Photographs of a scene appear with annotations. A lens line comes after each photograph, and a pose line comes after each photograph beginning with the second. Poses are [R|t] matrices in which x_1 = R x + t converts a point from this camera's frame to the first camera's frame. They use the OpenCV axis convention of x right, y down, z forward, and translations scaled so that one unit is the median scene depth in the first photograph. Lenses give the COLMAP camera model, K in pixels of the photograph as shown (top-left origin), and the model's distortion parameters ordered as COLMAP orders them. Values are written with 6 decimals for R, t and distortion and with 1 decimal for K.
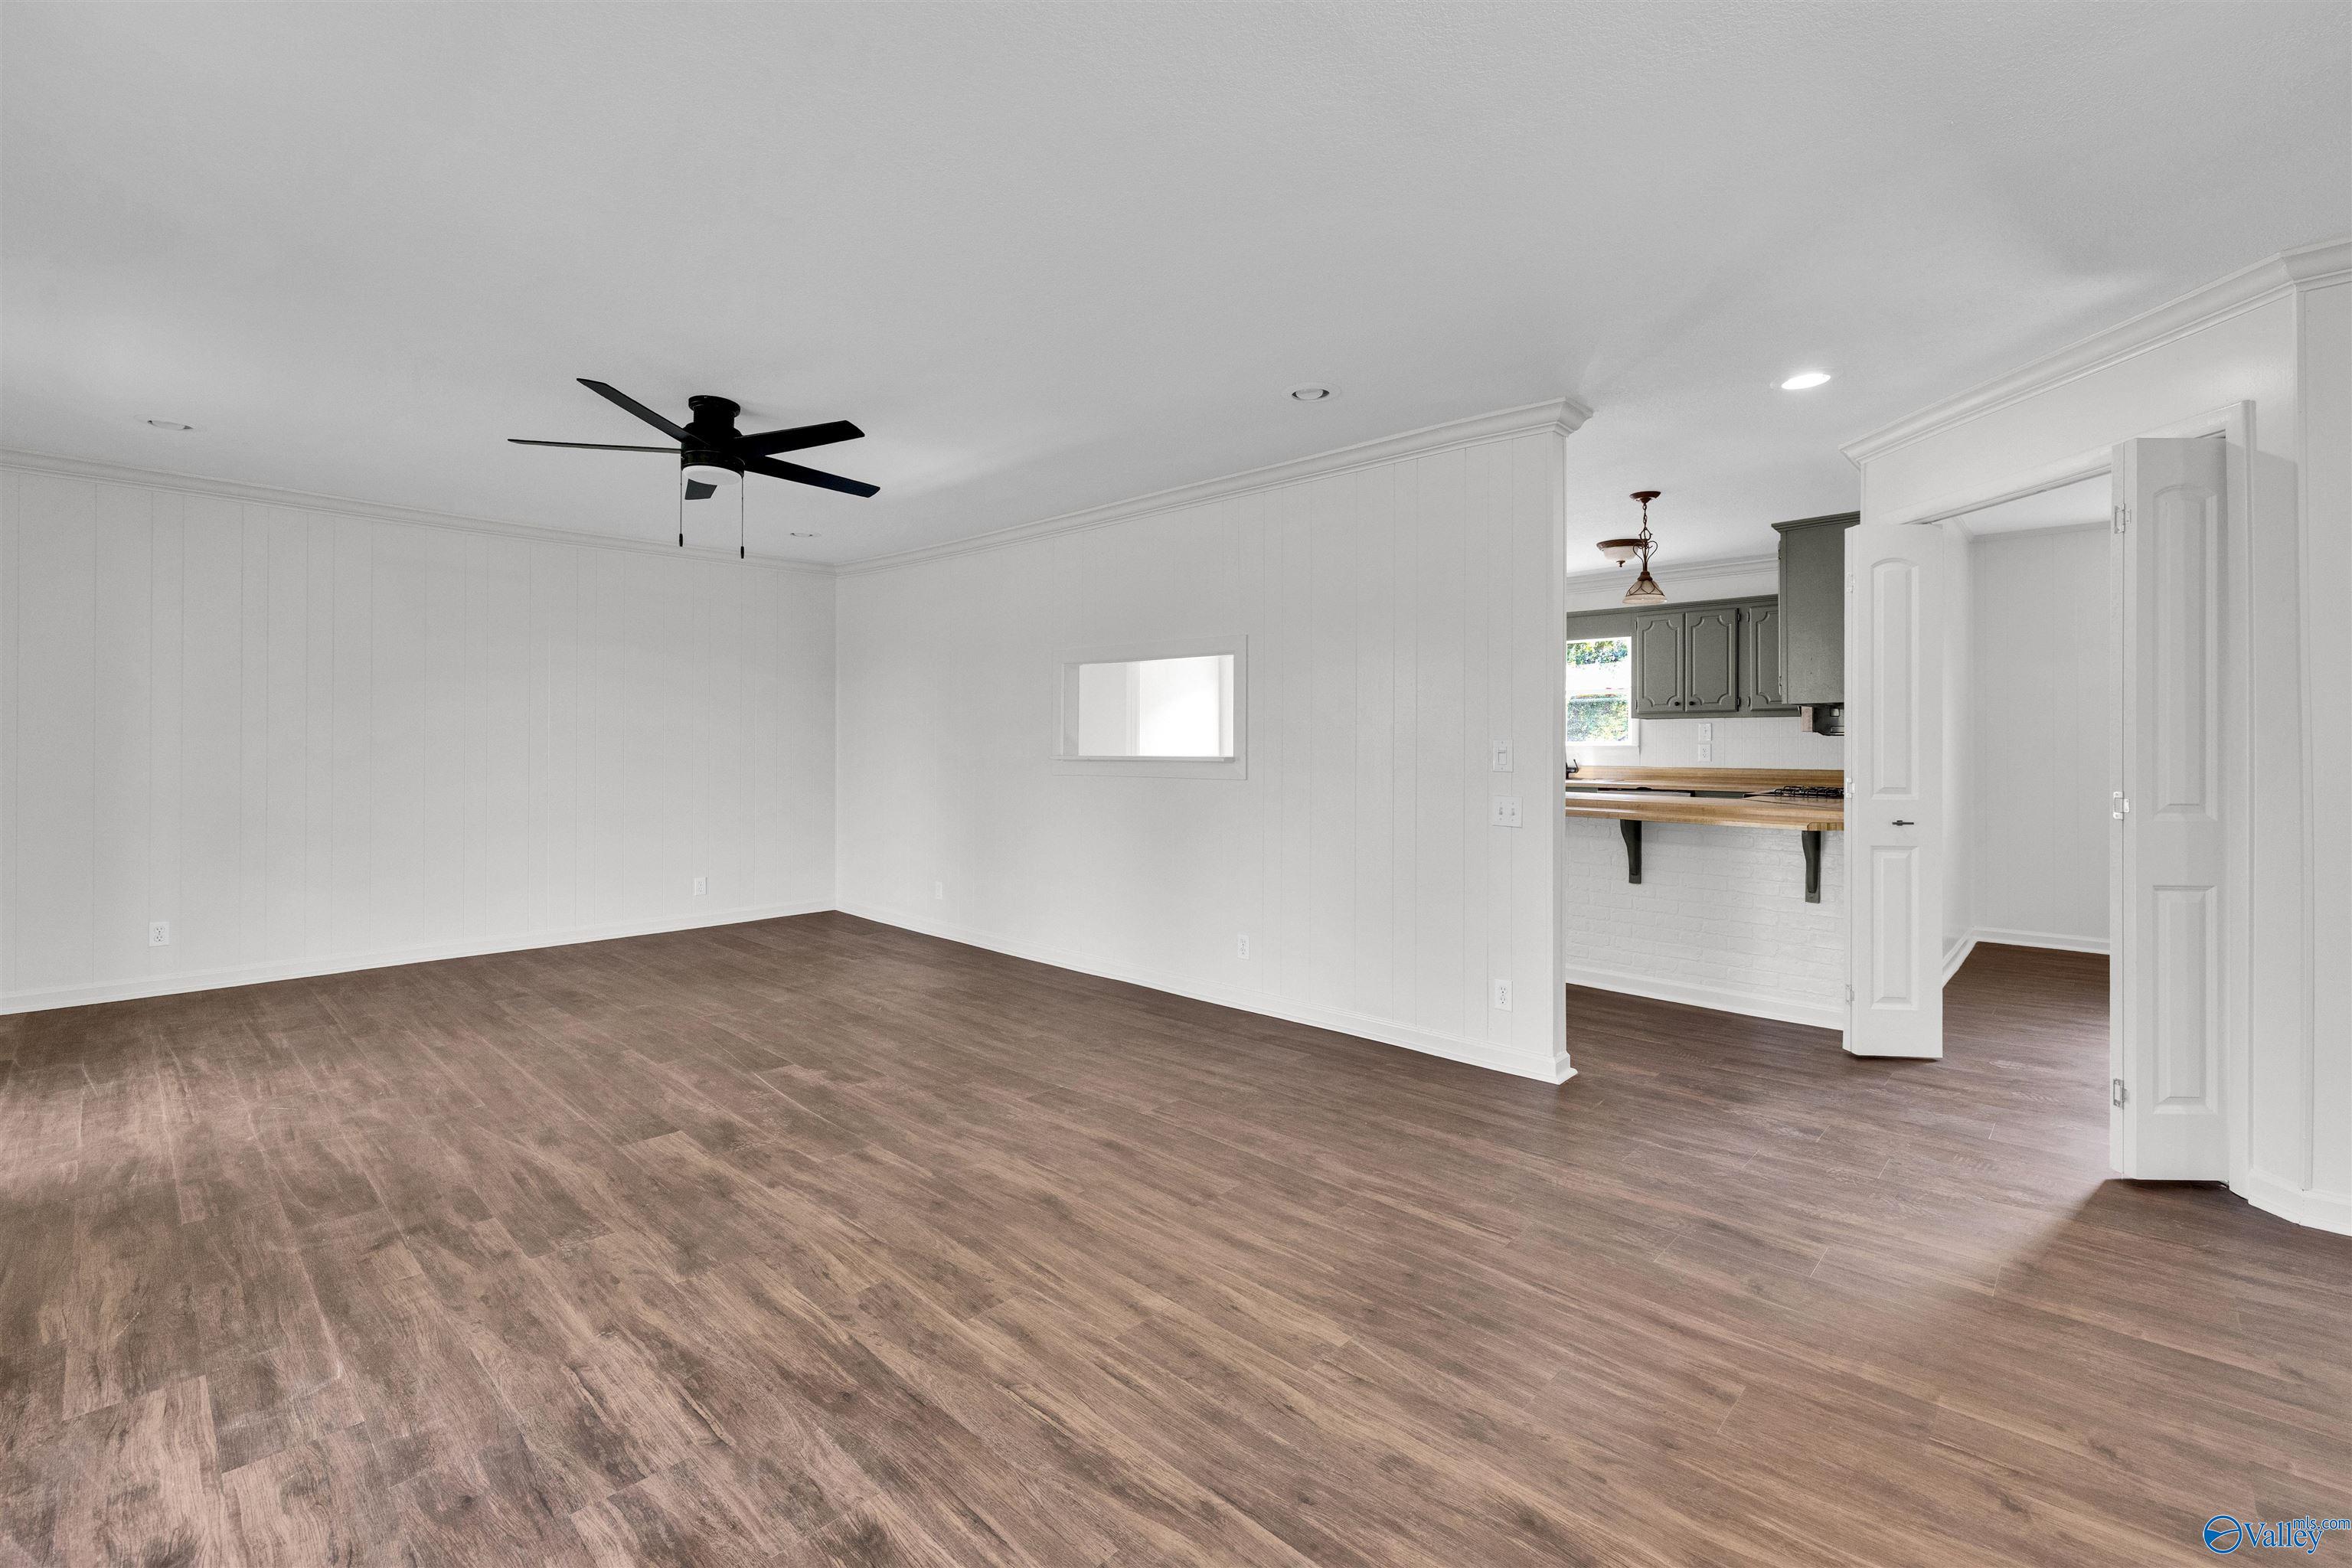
lens RADIAL K [[1024.3, 0, 1175.8], [0, 1024.3, 746.0], [0, 0, 1]] dist [-0.001188, -0.000524]
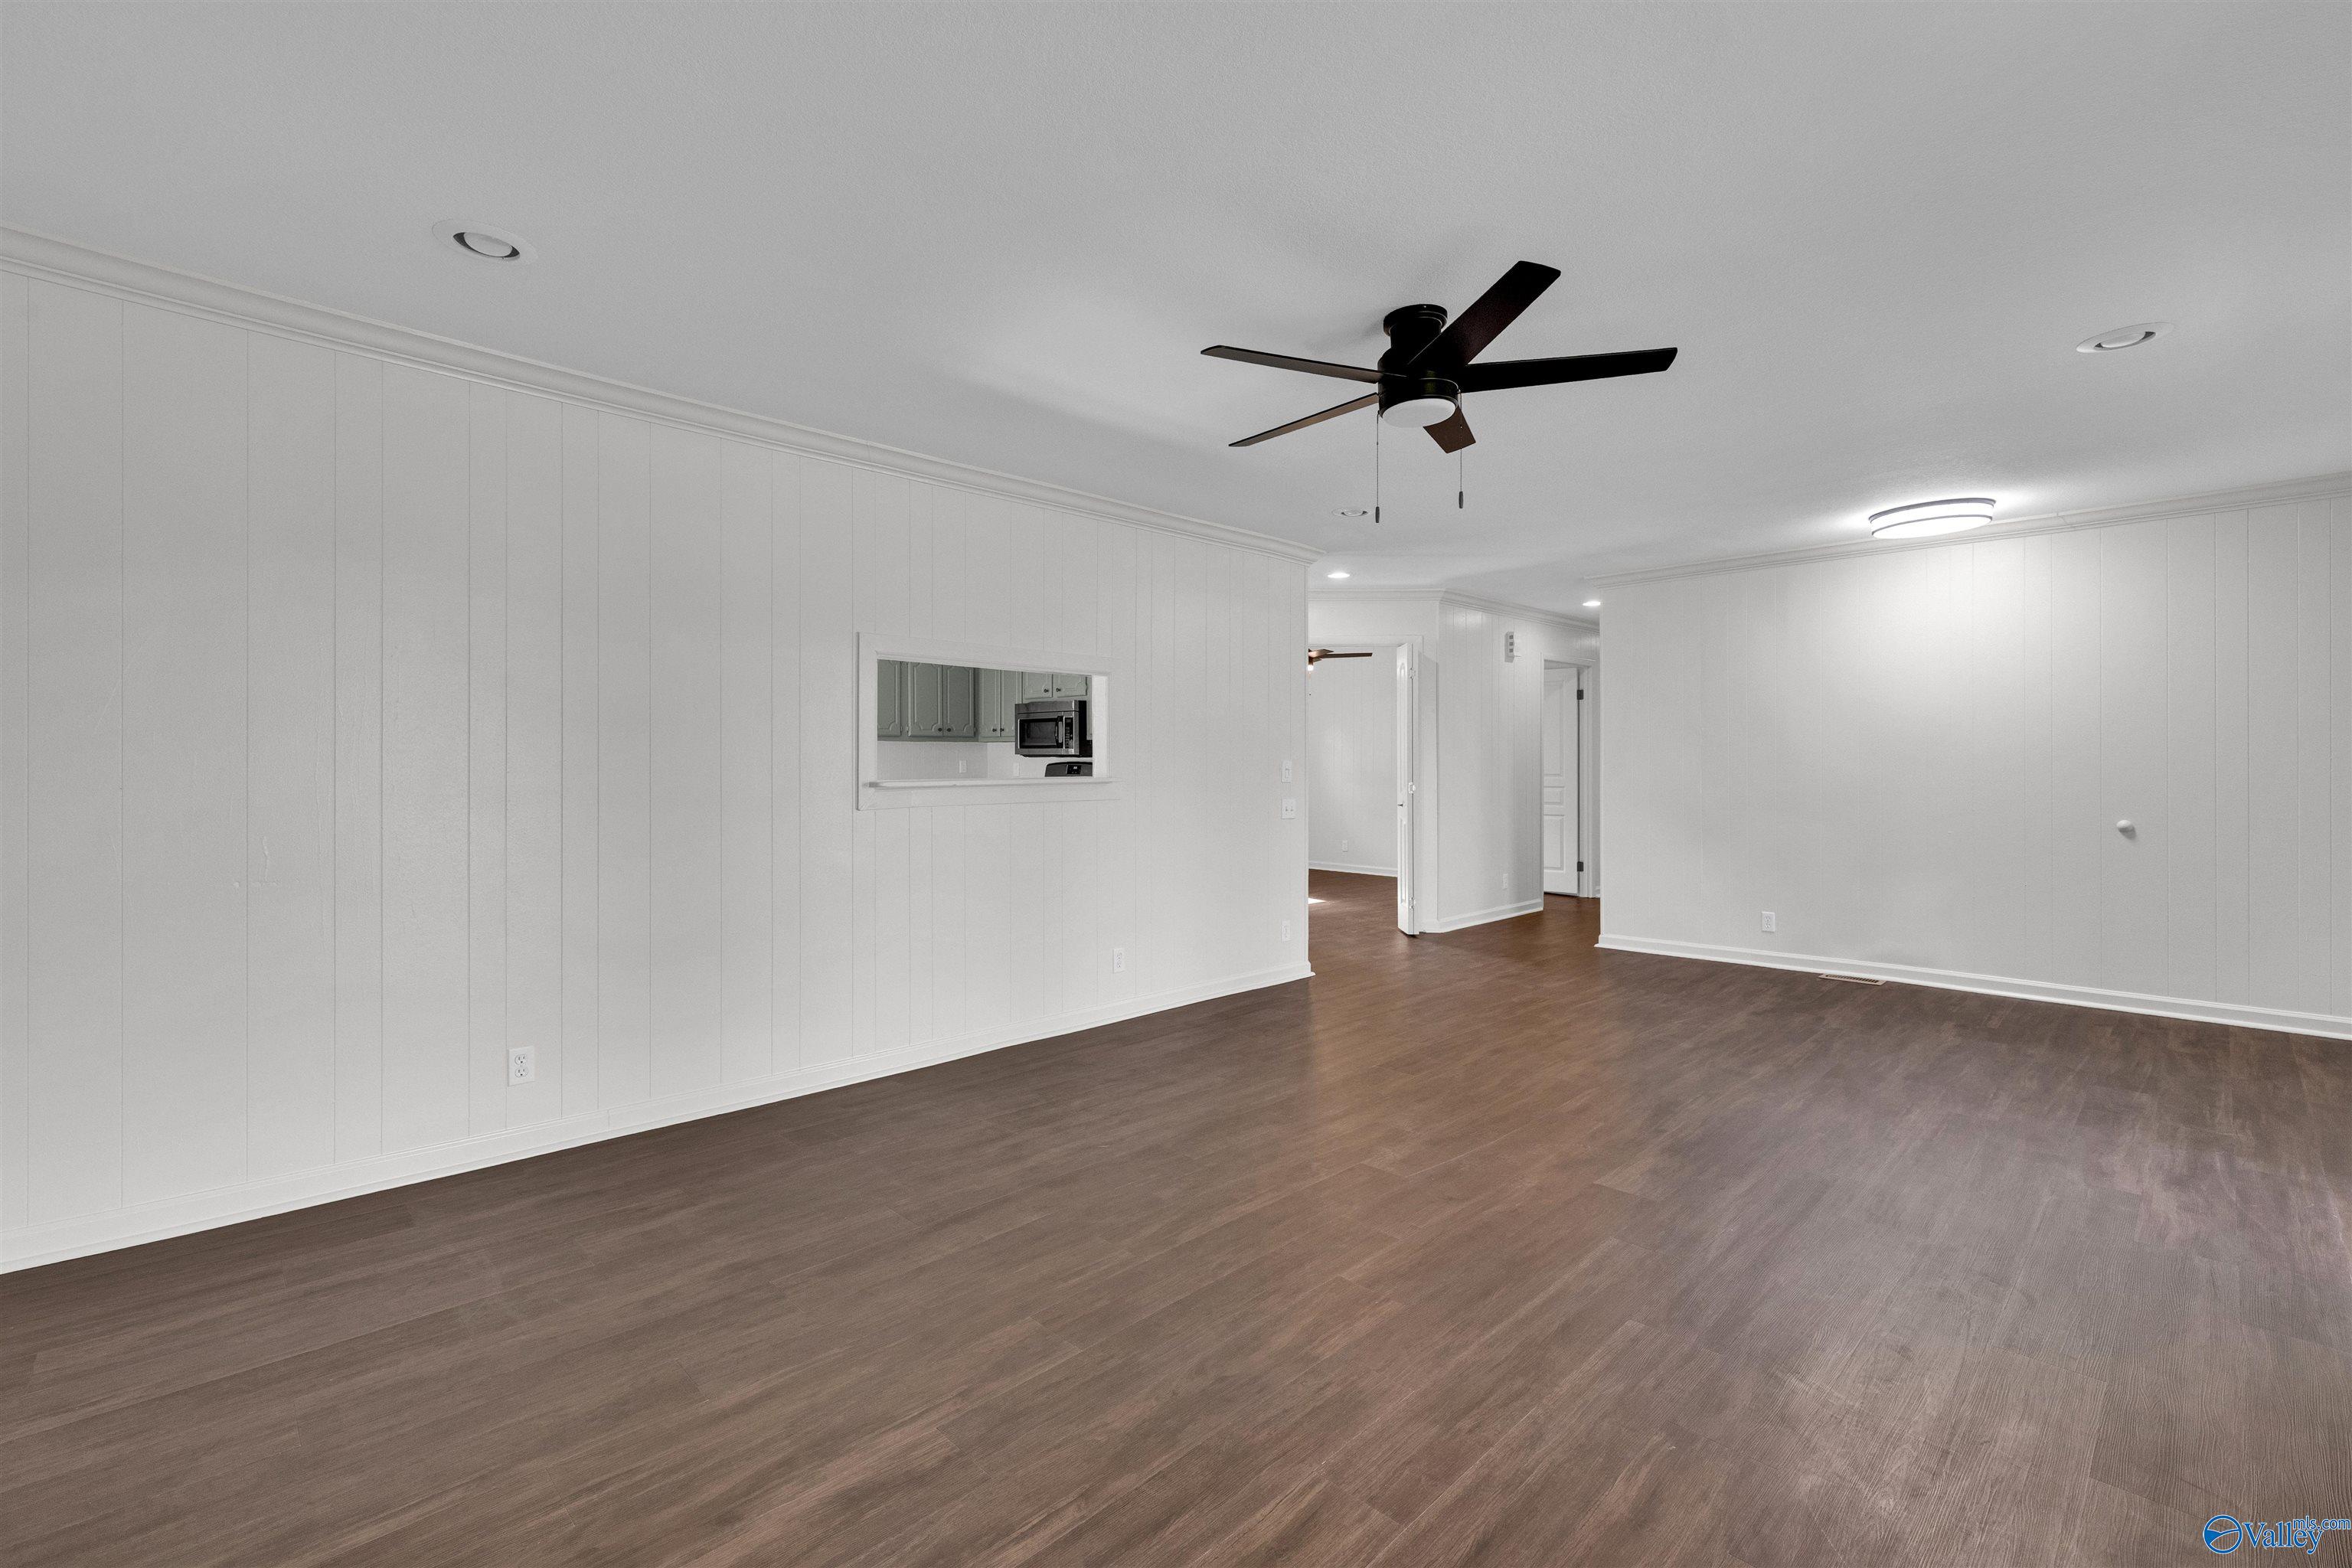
lens RADIAL K [[1006.4, 0, 1159.8], [0, 1006.4, 776.8], [0, 0, 1]] dist [-0.001880, -0.000103]
pose [[0.049701, -0.018809, 0.998587, -1.435989], [0.000961, 0.999823, 0.018785, -0.014436], [-0.998764, 0.000026, 0.049710, 1.369025]]
